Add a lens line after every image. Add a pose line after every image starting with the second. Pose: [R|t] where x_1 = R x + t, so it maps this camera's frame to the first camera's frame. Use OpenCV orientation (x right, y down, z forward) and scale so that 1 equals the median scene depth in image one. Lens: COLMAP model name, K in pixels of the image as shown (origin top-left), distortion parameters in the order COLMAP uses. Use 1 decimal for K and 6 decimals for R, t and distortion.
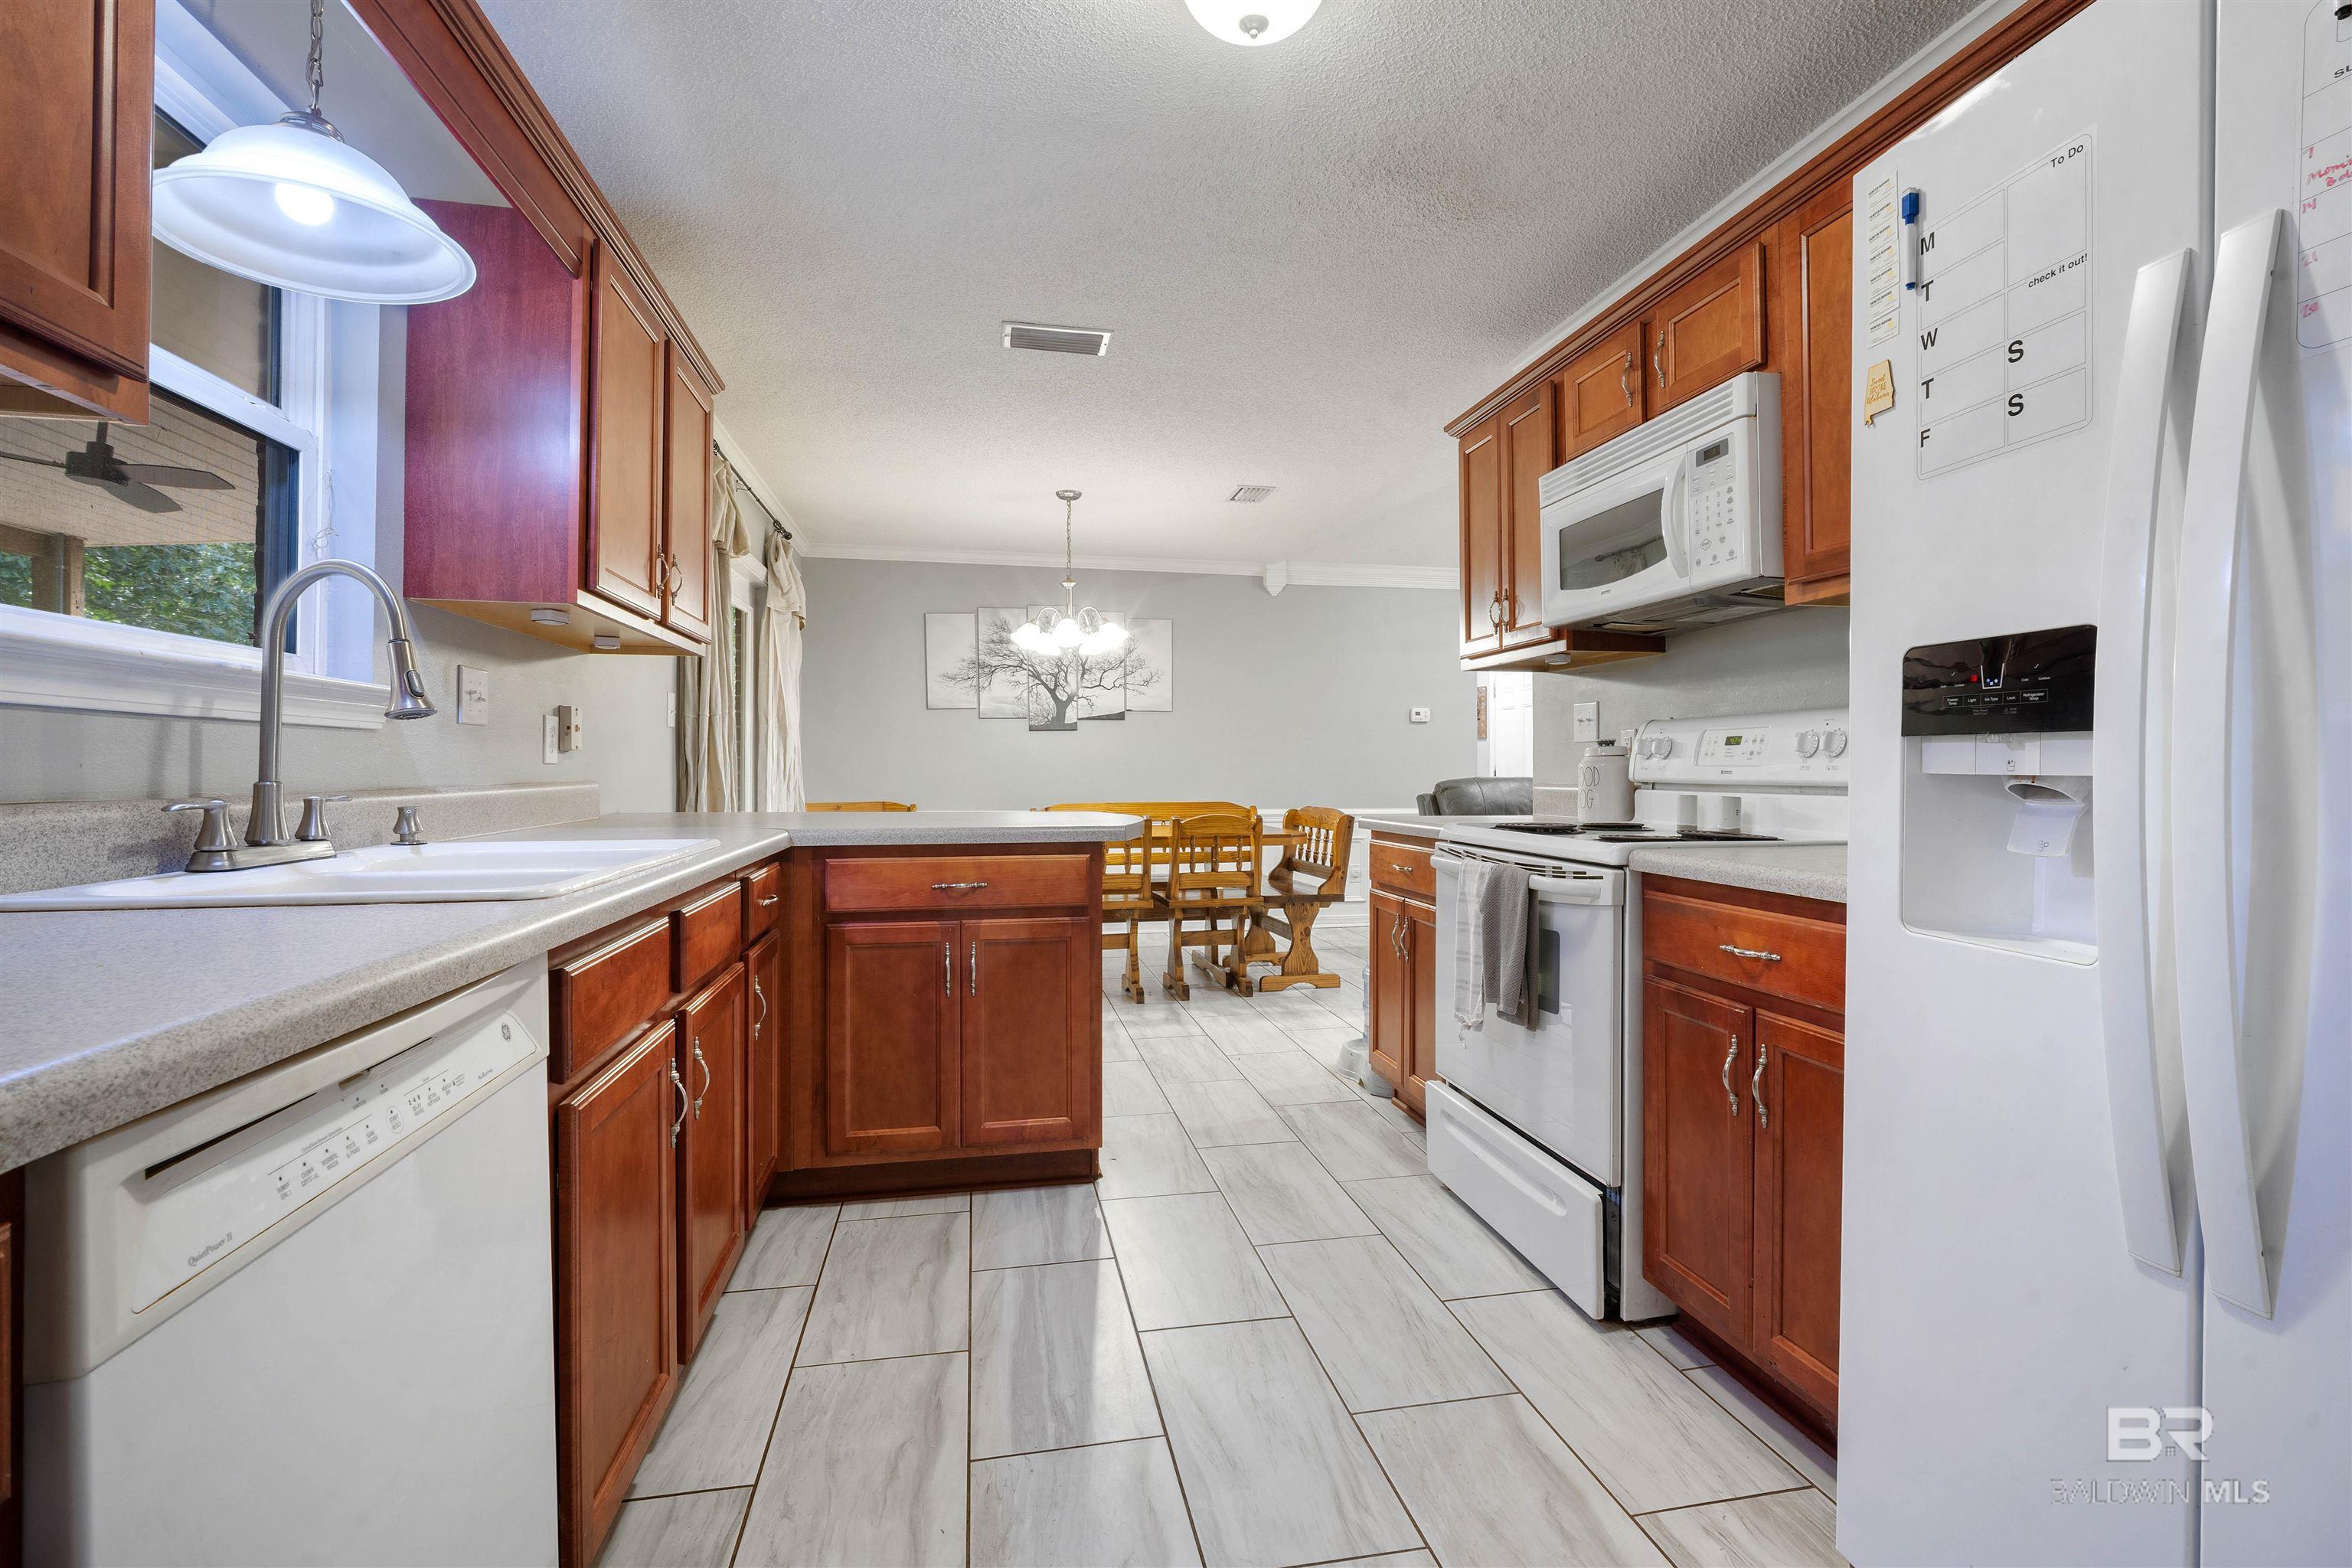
lens RADIAL K [[1046.1, 0, 1191.9], [0, 1046.1, 767.9], [0, 0, 1]] dist [-0.010160, 0.001747]
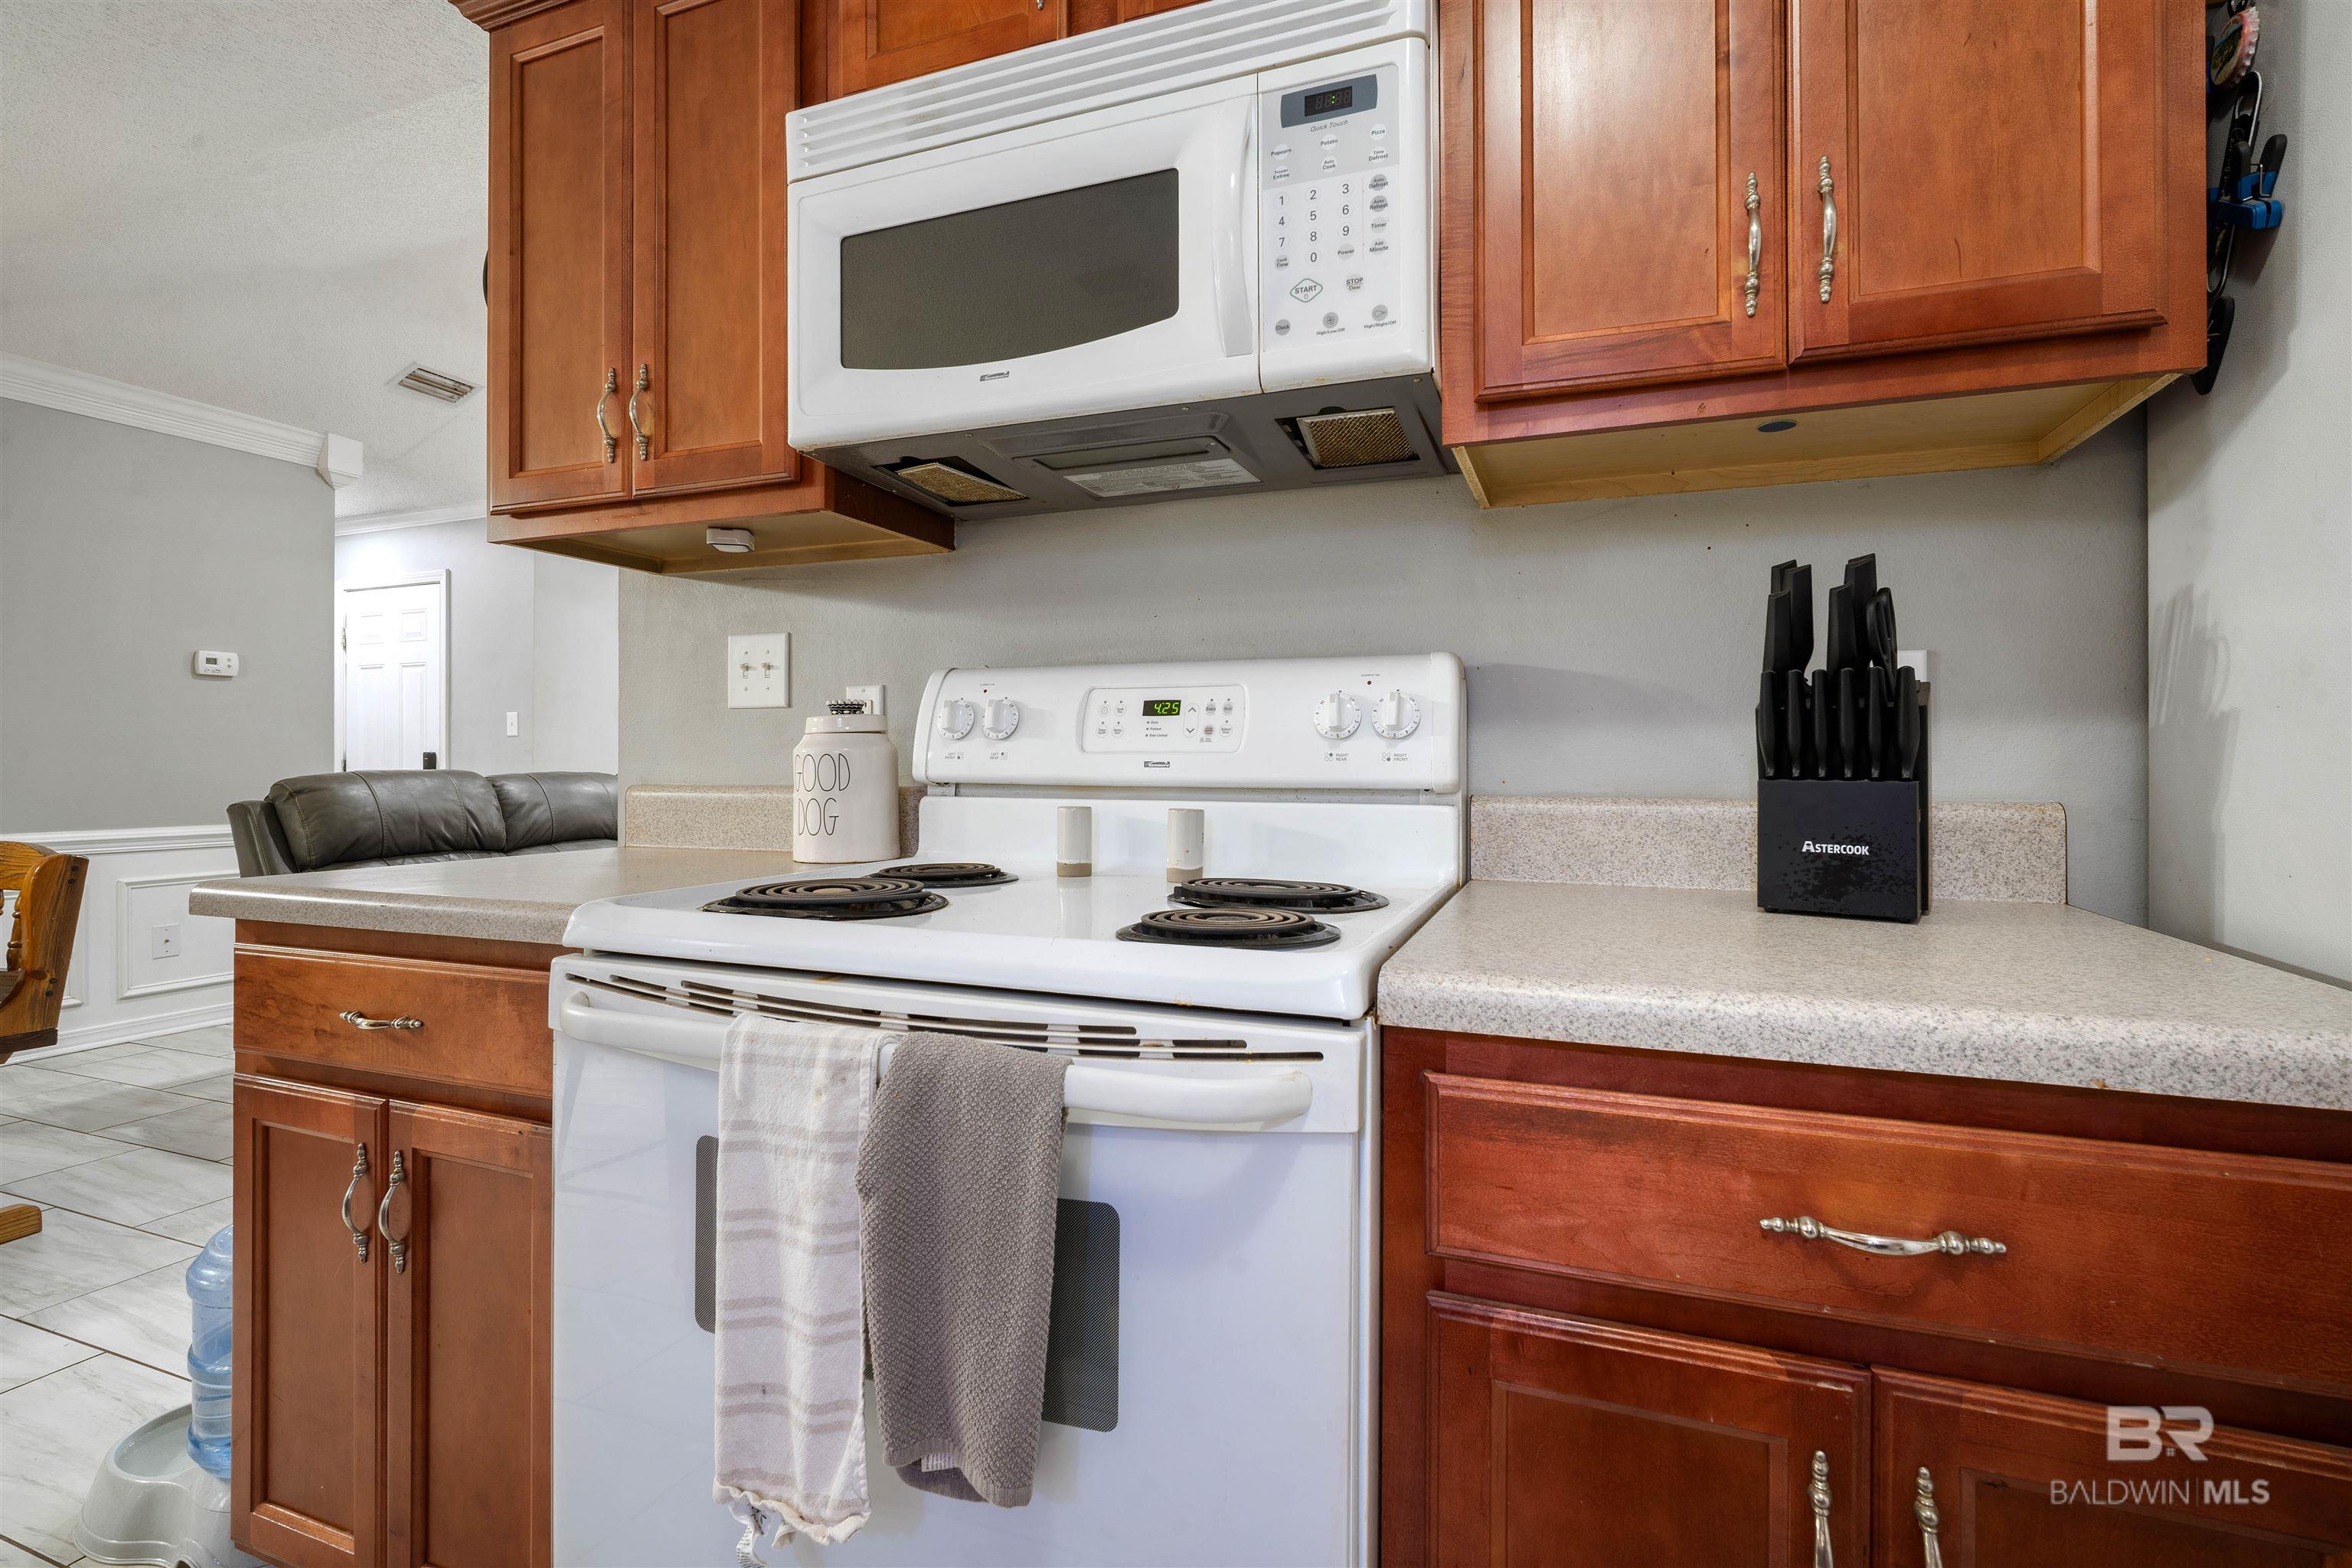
lens RADIAL K [[1046.1, 0, 1184.6], [0, 1046.1, 756.9], [0, 0, 1]] dist [-0.010160, 0.001747]
pose [[0.531608, 0.007130, 0.846960, 0.047974], [-0.005390, 0.999973, -0.005034, 0.002868], [-0.846973, -0.001889, 0.531632, 0.663303]]
